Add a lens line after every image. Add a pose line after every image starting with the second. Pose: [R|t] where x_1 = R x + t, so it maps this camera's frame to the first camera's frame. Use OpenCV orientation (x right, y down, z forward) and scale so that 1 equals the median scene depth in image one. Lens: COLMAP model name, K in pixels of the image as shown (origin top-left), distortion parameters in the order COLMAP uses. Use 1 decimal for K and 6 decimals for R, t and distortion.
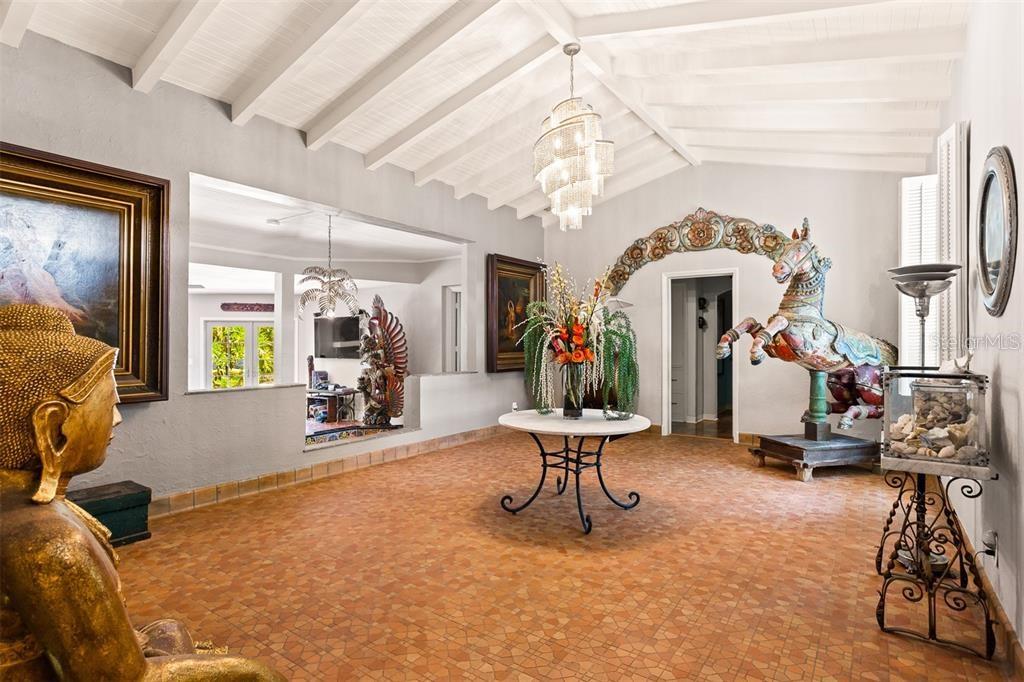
lens RADIAL K [[526.9, 0, 512.0], [0, 526.9, 341.0], [0, 0, 1]] dist [-0.029379, 0.000401]
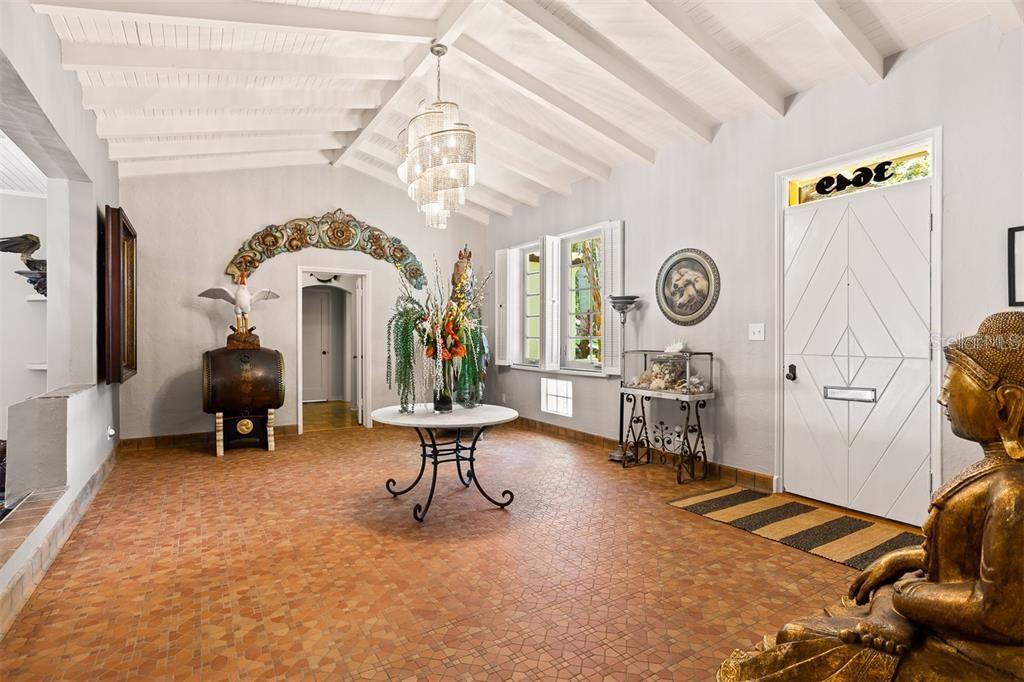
lens RADIAL K [[514.8, 0, 510.2], [0, 514.8, 332.5], [0, 0, 1]] dist [-0.019641, 0.000746]
pose [[0.385189, 0.001342, 0.922837, -0.785278], [-0.002058, 0.999998, -0.000595, -0.011389], [-0.922835, -0.001670, 0.385191, 0.493491]]
